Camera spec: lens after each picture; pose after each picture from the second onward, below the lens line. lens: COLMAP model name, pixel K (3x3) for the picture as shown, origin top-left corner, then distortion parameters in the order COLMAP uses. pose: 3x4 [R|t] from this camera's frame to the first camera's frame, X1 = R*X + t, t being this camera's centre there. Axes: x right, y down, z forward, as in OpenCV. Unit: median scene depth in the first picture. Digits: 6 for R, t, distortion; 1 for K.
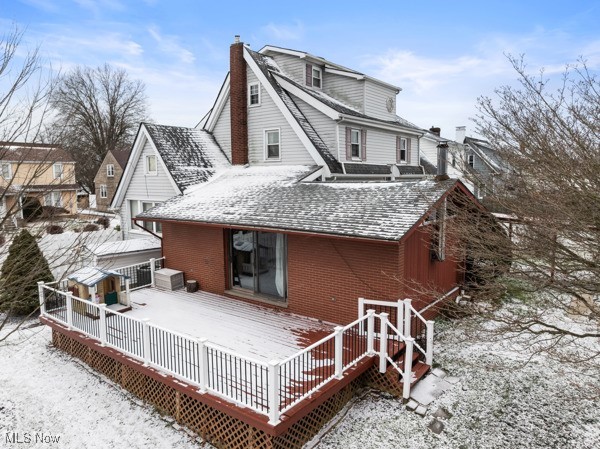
lens RADIAL K [[418.6, 0, 300.0], [0, 418.6, 224.5], [0, 0, 1]] dist [-0.044860, 0.006435]
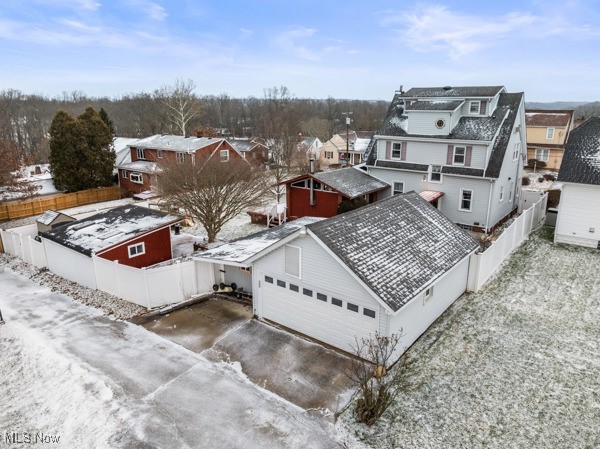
lens RADIAL K [[418.6, 0, 300.0], [0, 418.6, 224.5], [0, 0, 1]] dist [-0.044860, 0.006435]
pose [[-0.016899, 0.279376, -0.960033, 2.101867], [-0.109463, 0.953882, 0.279513, -0.375285], [0.993847, 0.109811, 0.014462, 0.673029]]
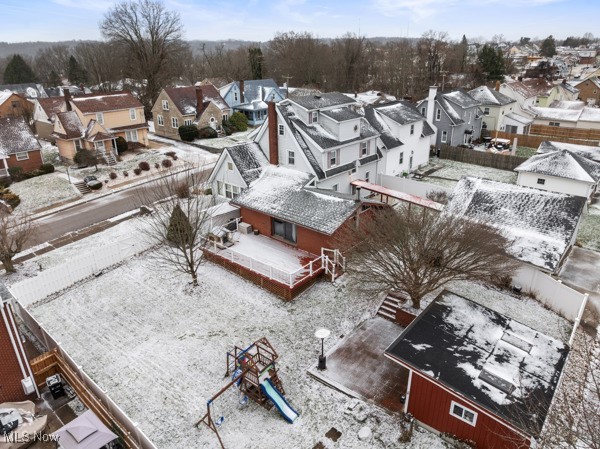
lens RADIAL K [[418.6, 0, 300.0], [0, 418.6, 224.5], [0, 0, 1]] dist [-0.044860, 0.006435]
pose [[0.998877, 0.018032, -0.043823, 0.075329], [-0.004569, 0.957115, 0.289673, -0.512356], [0.047167, -0.289148, 0.956122, -1.077793]]
